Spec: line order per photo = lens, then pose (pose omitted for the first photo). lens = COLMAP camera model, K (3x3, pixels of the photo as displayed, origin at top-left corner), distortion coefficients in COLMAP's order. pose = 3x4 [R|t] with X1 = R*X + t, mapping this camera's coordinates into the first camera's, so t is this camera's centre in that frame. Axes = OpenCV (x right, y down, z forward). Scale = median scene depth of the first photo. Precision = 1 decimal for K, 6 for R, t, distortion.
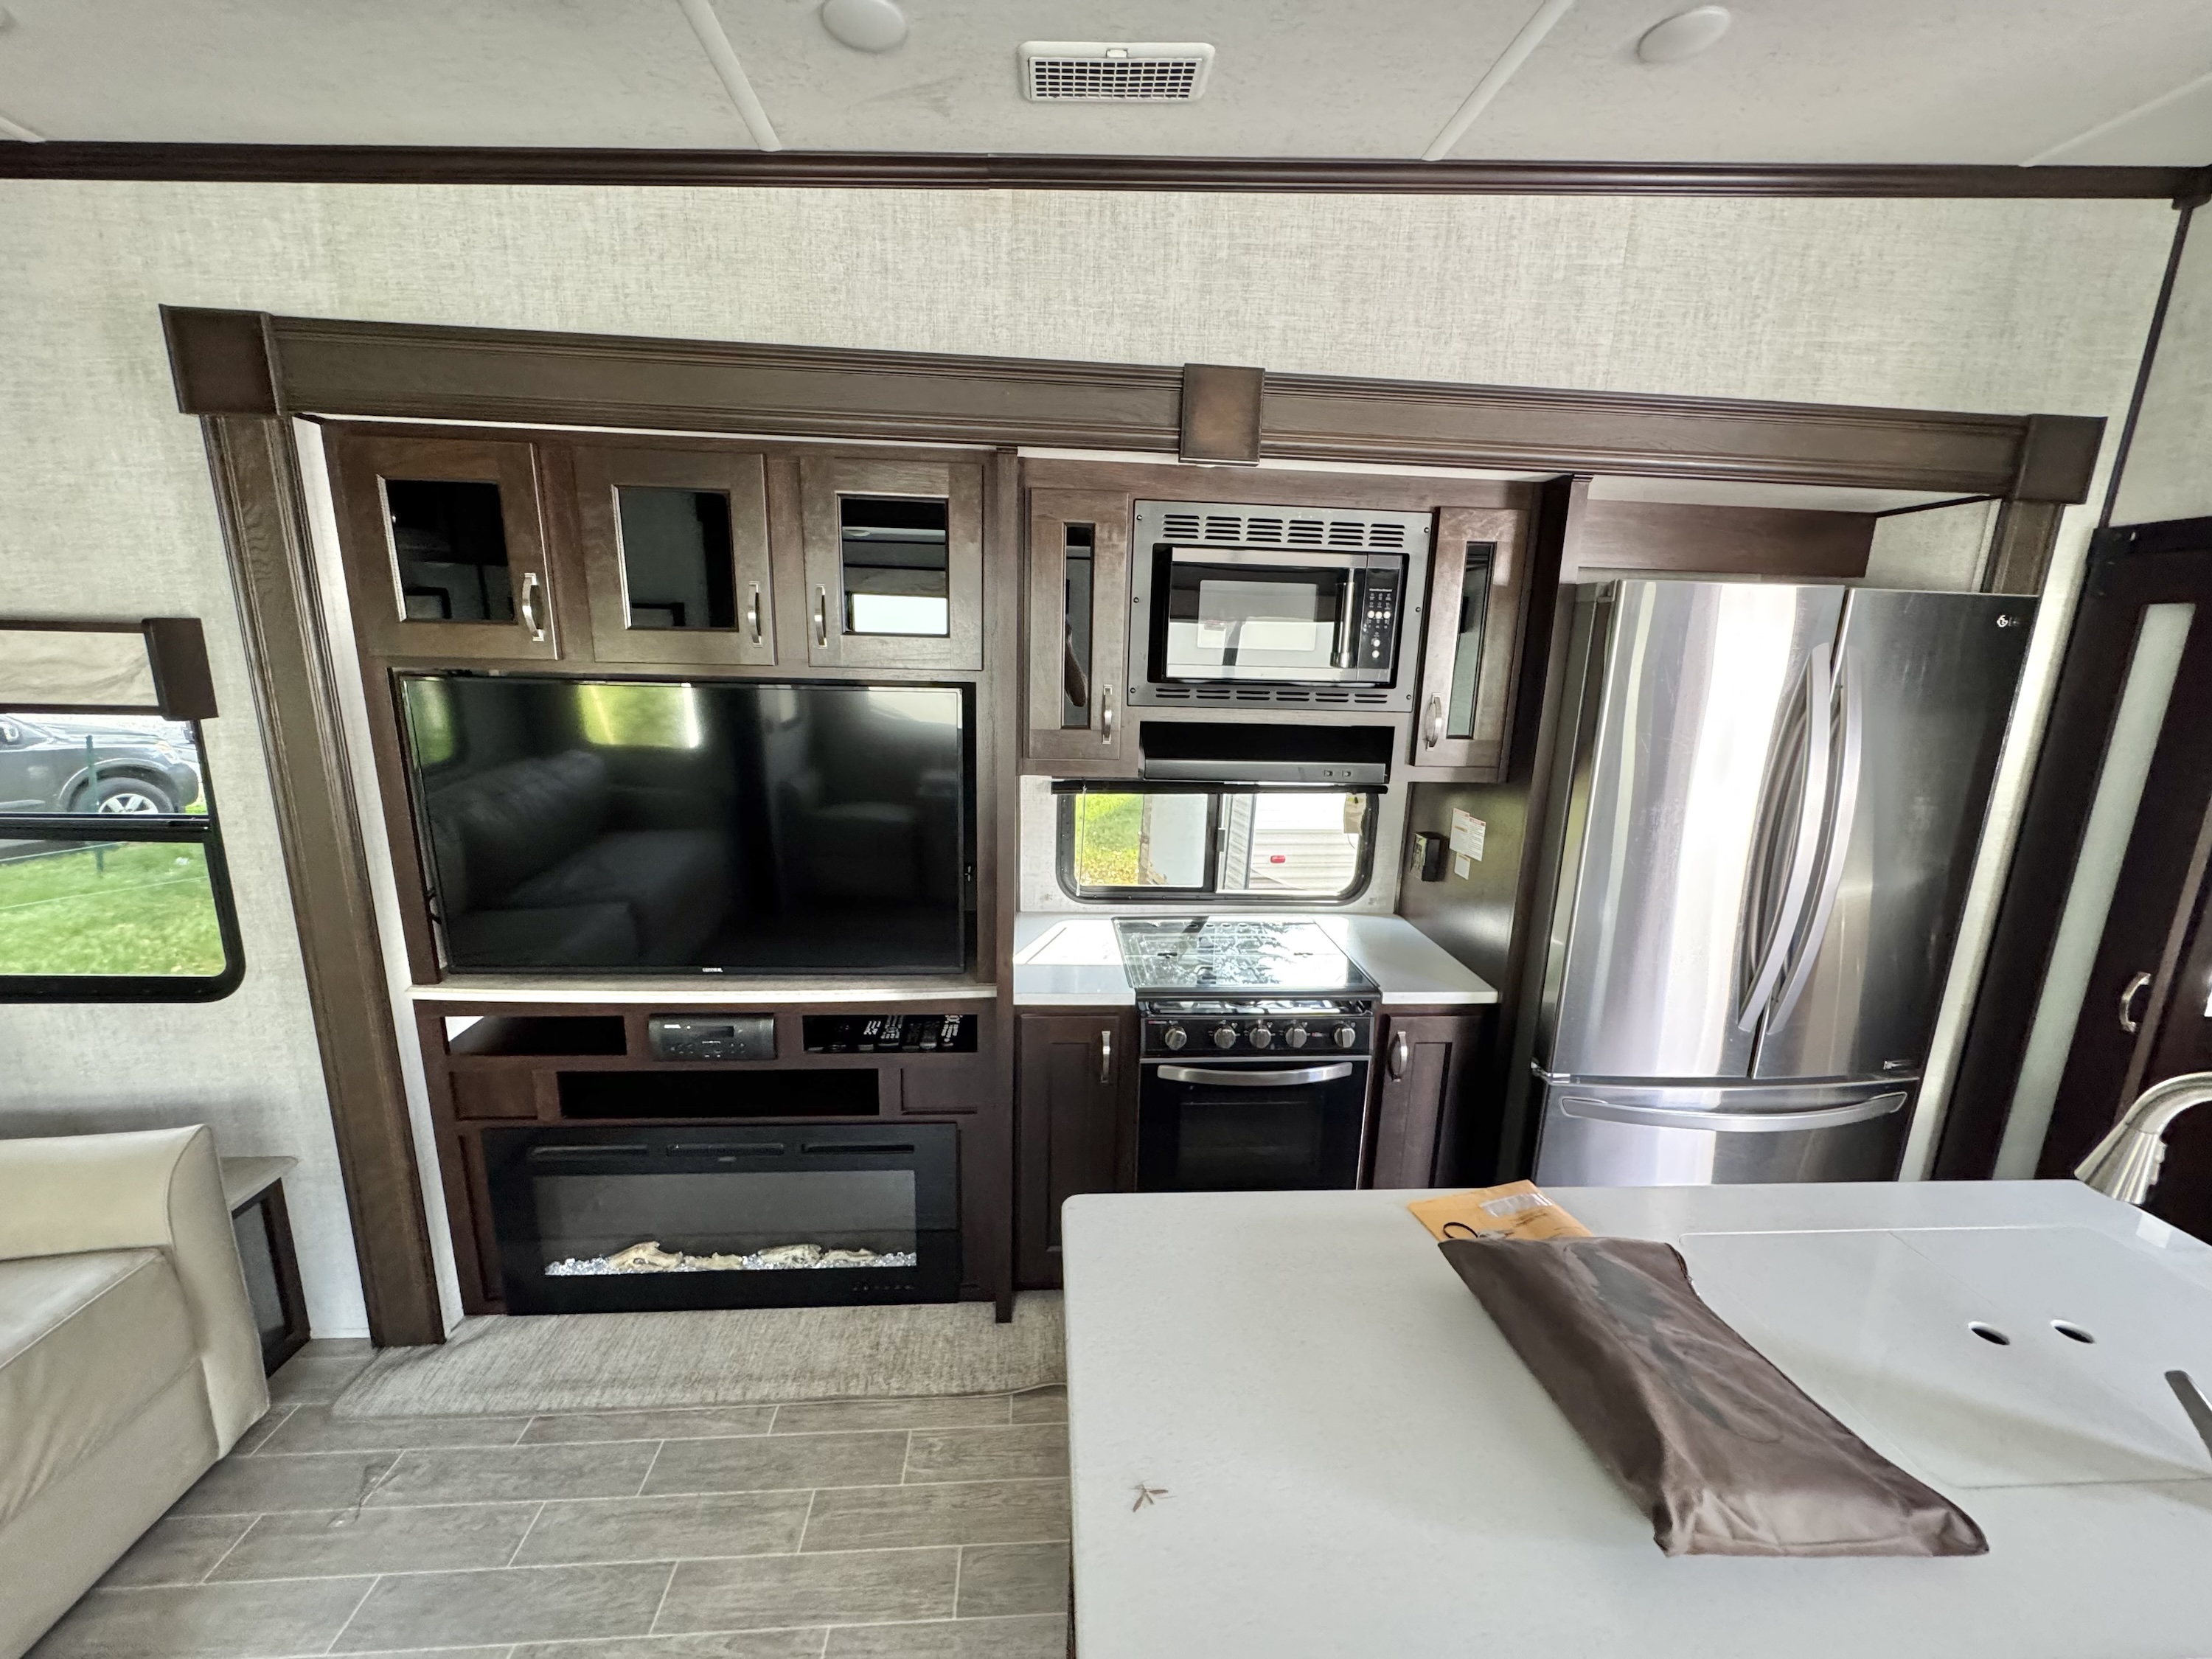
lens RADIAL K [[878.0, 0, 1111.4], [0, 878.0, 831.0], [0, 0, 1]] dist [-0.003104, 0.001027]
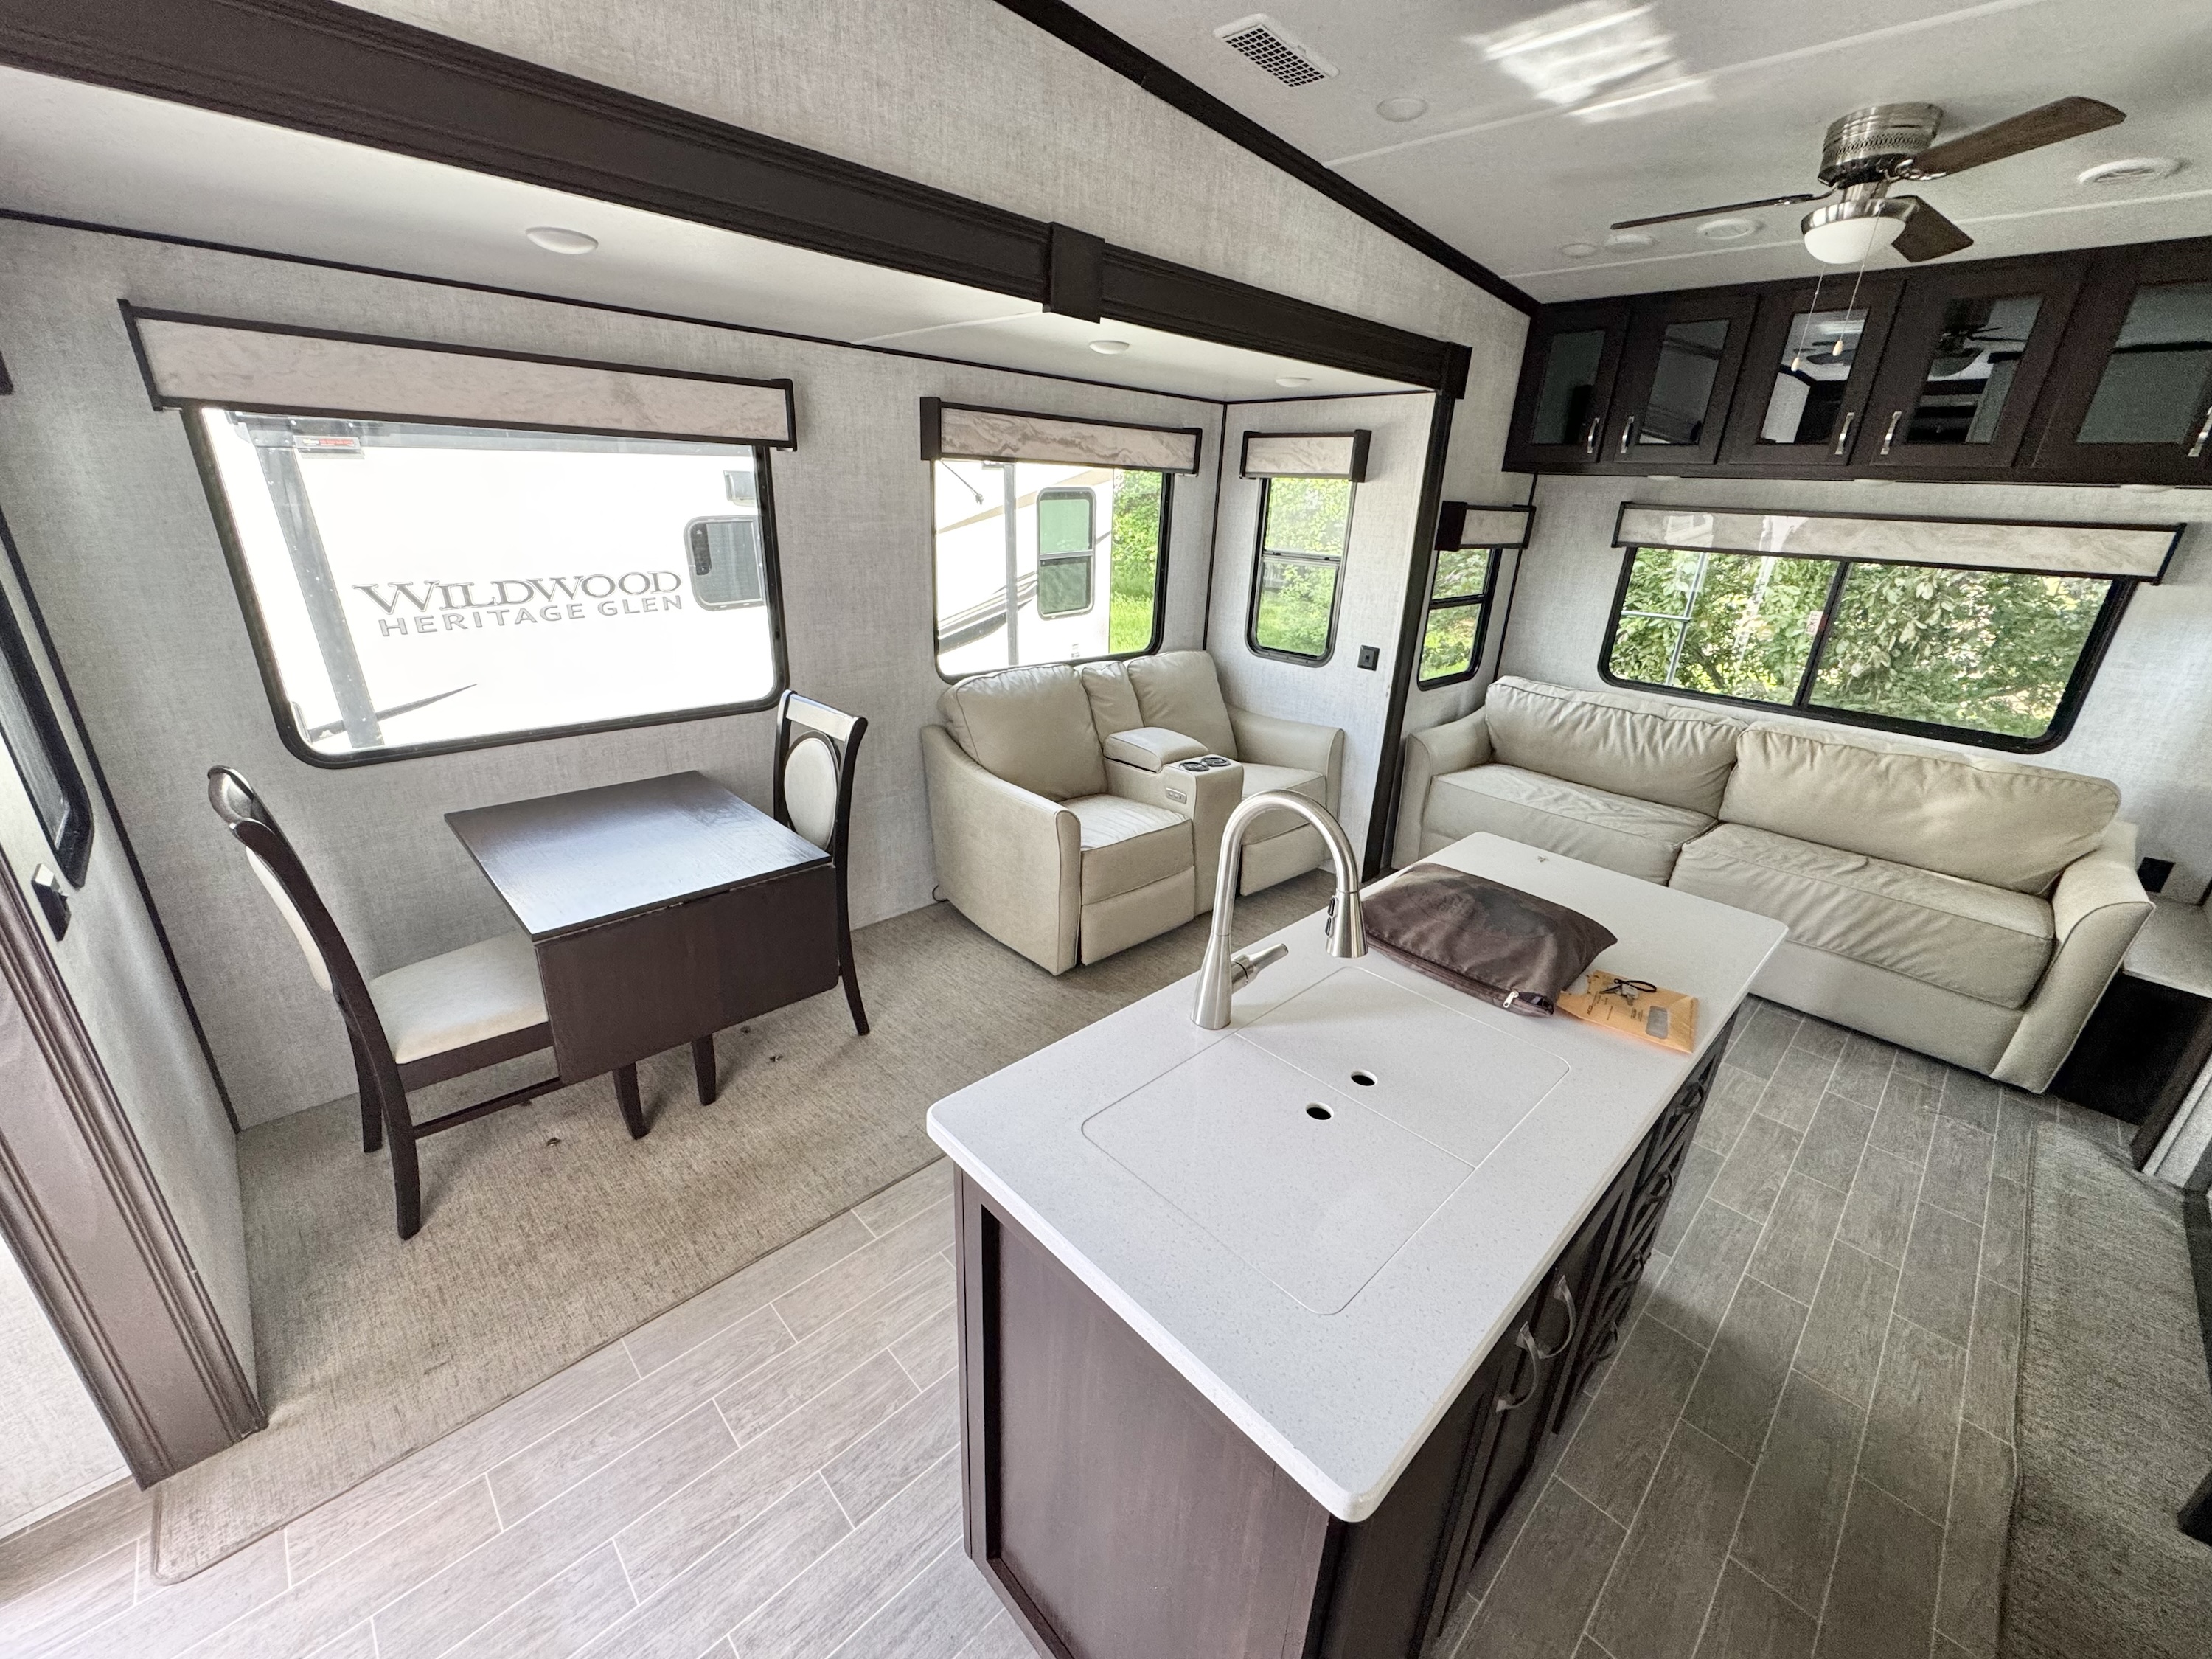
lens RADIAL K [[878.0, 0, 1102.3], [0, 878.0, 831.6], [0, 0, 1]] dist [-0.003104, 0.001027]
pose [[-0.770849, 0.171775, -0.613420, 0.986978], [-0.203288, 0.846272, 0.492440, -0.100927], [0.603710, 0.504298, -0.617429, 0.690385]]
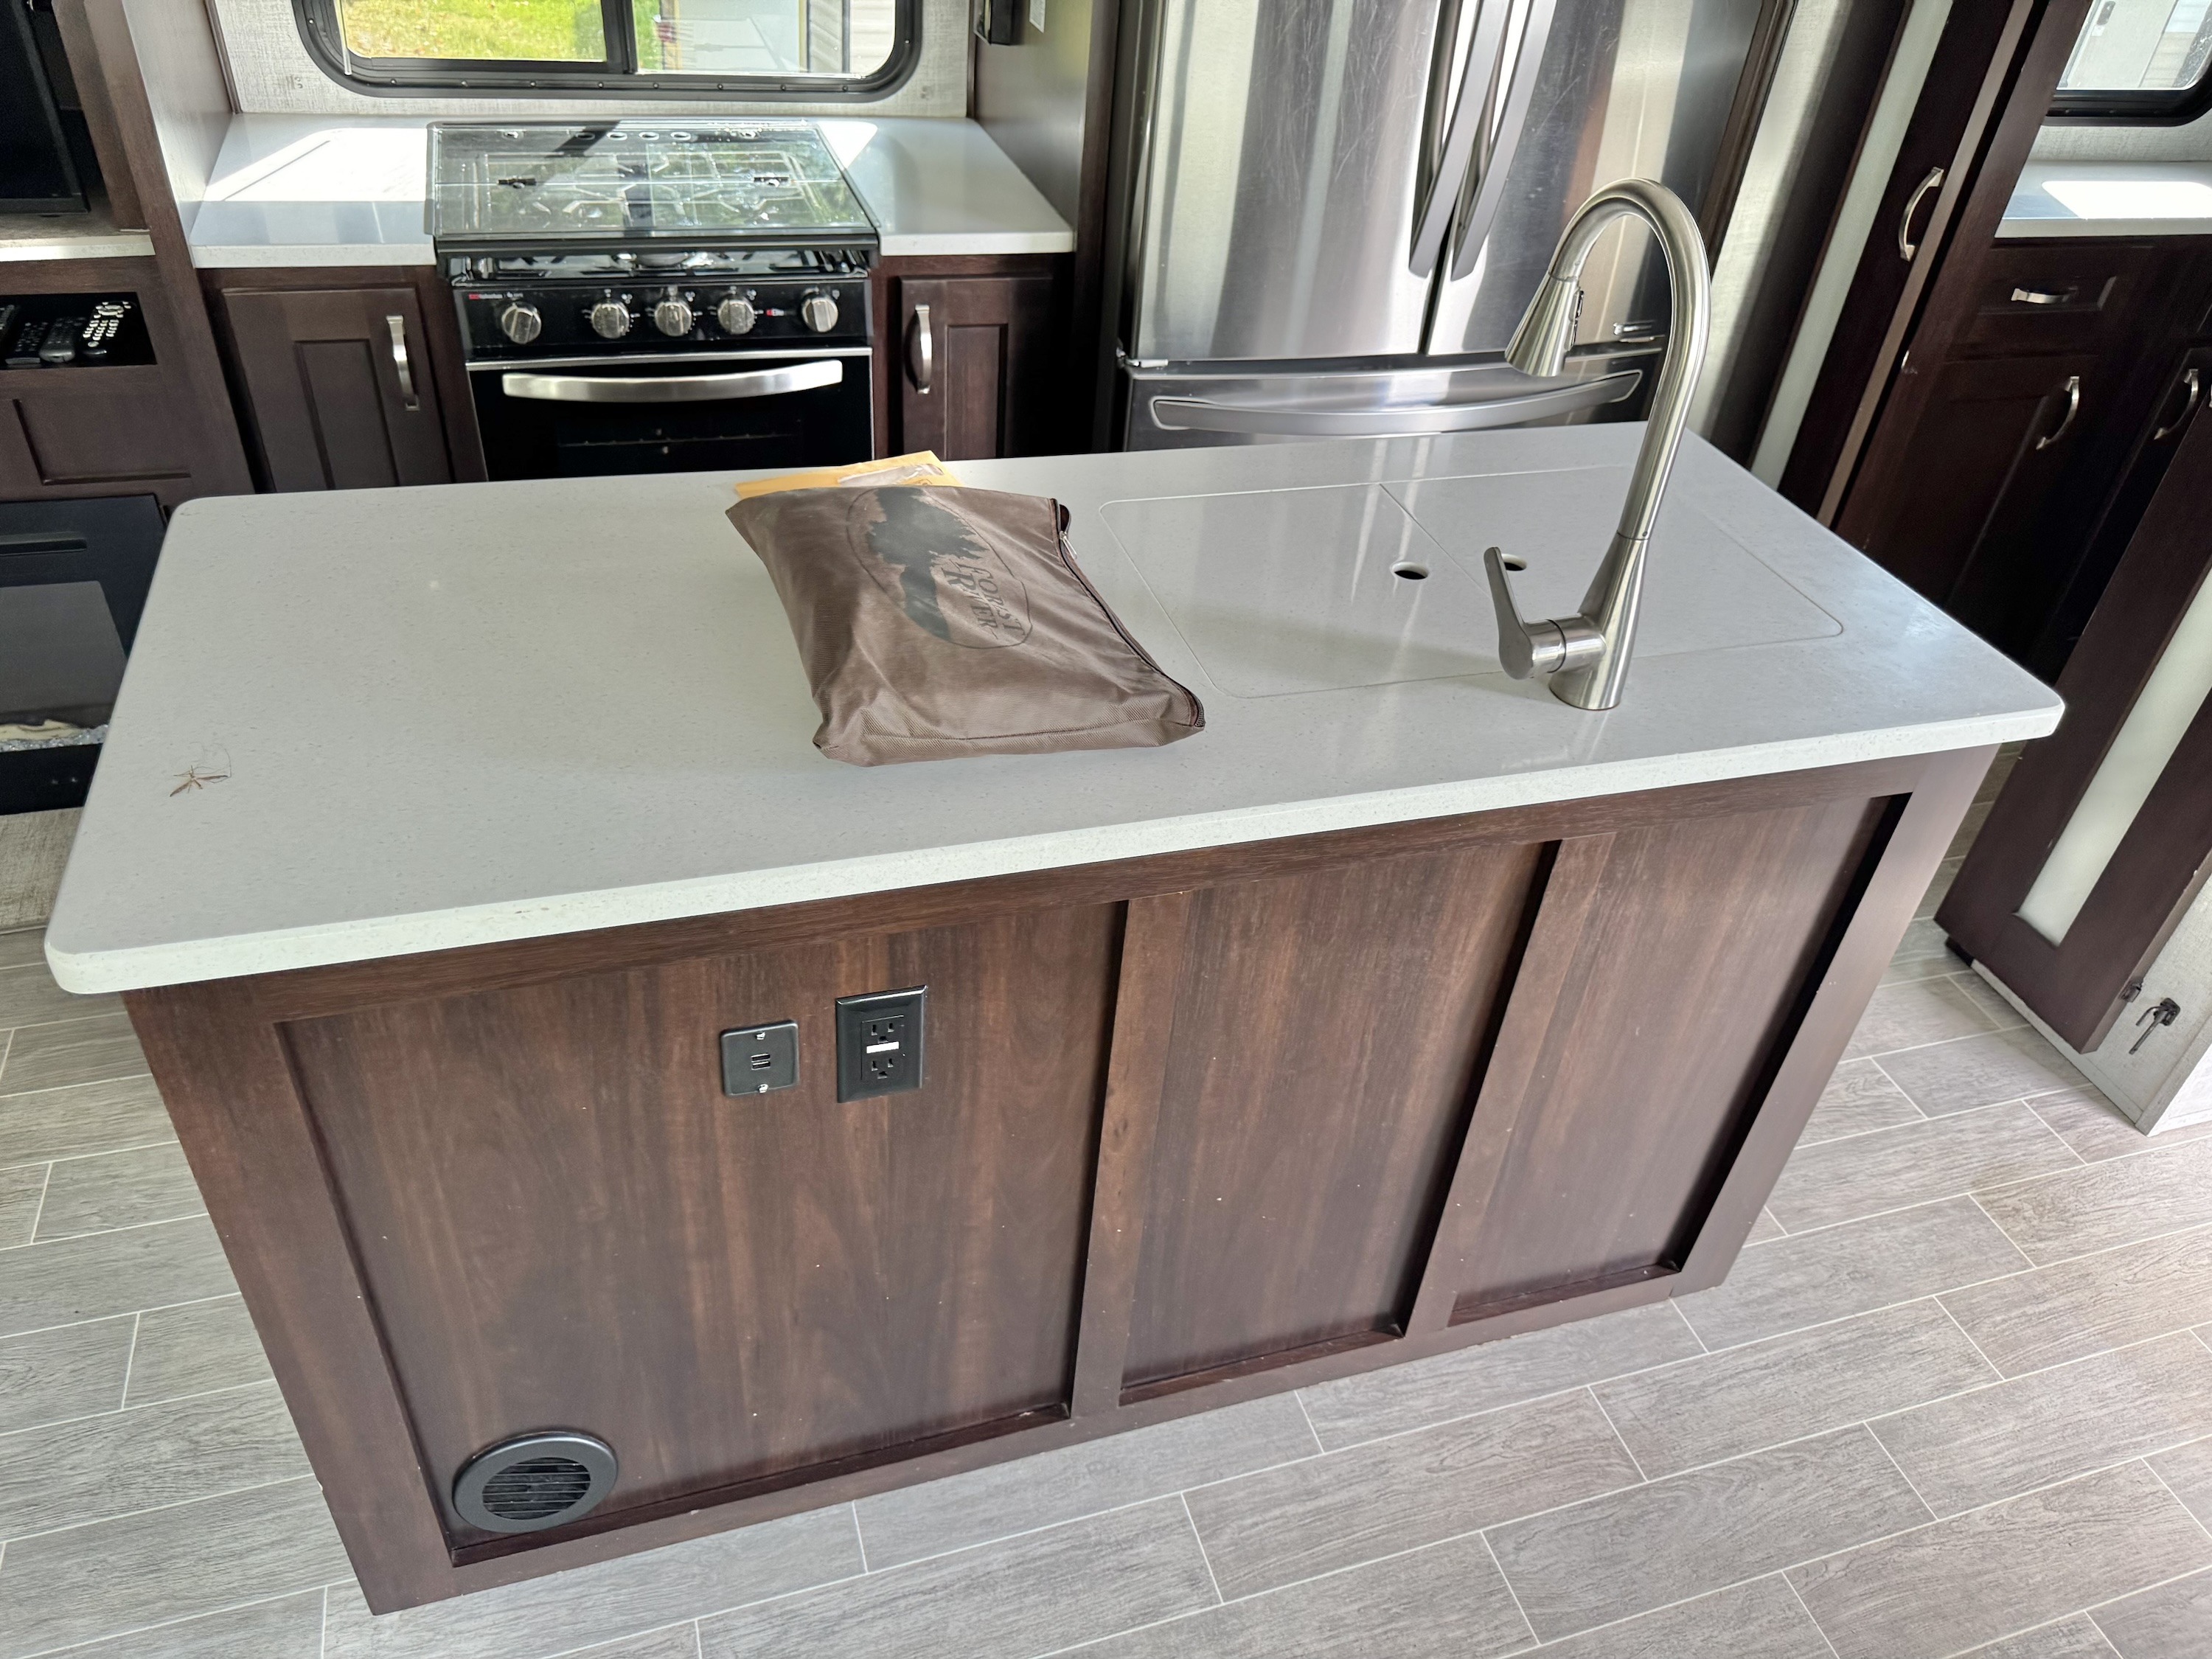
lens RADIAL K [[1557.3, 0, 1101.7], [0, 1557.3, 826.6], [0, 0, 1]] dist [0.055306, -0.070186]
pose [[0.971151, -0.102479, 0.215322, 0.193274], [-0.004147, 0.895556, 0.444930, 0.071831], [-0.238429, -0.432987, 0.869295, -0.143926]]
